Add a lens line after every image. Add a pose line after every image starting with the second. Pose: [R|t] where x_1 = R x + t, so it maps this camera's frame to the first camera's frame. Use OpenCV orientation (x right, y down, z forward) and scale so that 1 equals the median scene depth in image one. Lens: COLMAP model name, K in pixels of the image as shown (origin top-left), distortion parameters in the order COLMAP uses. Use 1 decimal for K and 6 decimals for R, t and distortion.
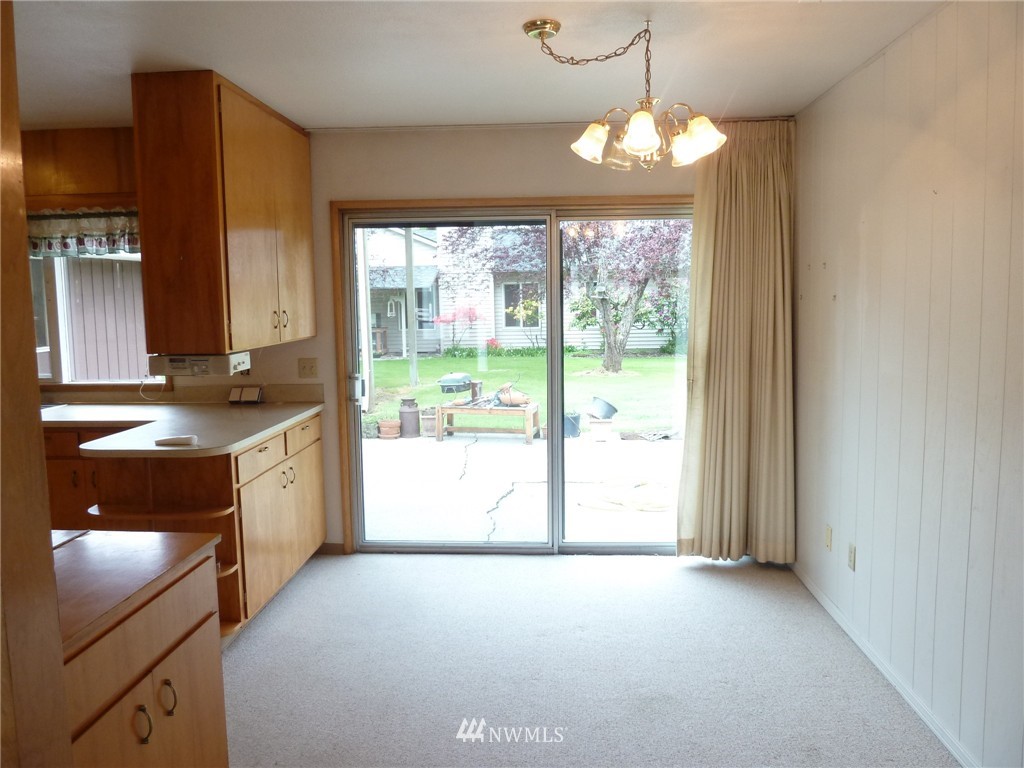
lens RADIAL K [[780.1, 0, 512.0], [0, 780.1, 384.0], [0, 0, 1]] dist [-0.023030, 0.005570]
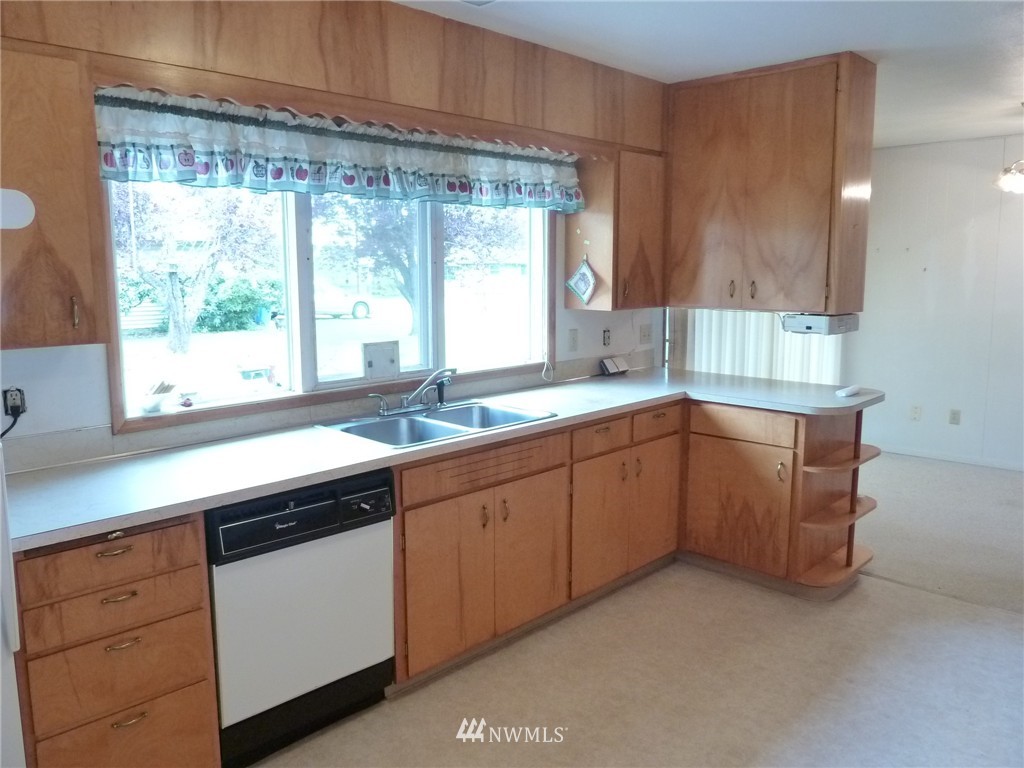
lens RADIAL K [[780.1, 0, 512.0], [0, 780.1, 384.0], [0, 0, 1]] dist [-0.023030, 0.005570]
pose [[0.656310, -0.100996, 0.747701, -1.555778], [0.079885, 0.994732, 0.064243, -0.046130], [-0.750250, 0.017566, 0.660920, 0.621553]]
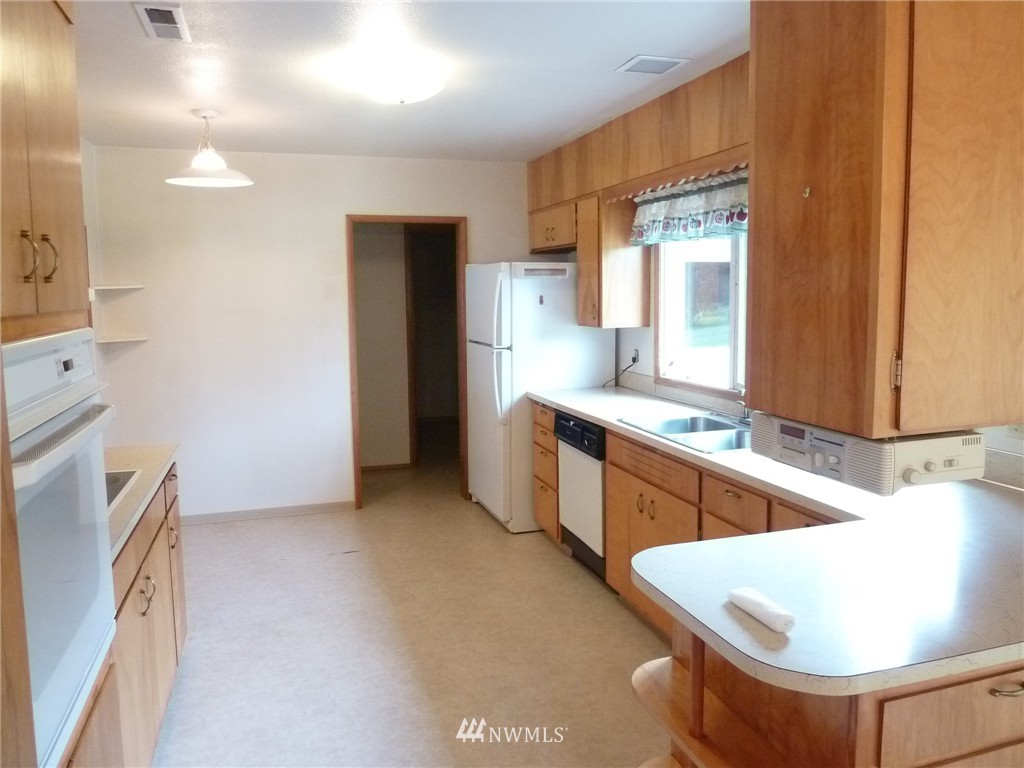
lens RADIAL K [[780.1, 0, 512.0], [0, 780.1, 384.0], [0, 0, 1]] dist [-0.023030, 0.005570]
pose [[0.352968, 0.123436, -0.927457, -0.081032], [-0.099208, 0.990609, 0.094085, -0.081019], [0.930361, 0.058802, 0.361899, 0.679707]]
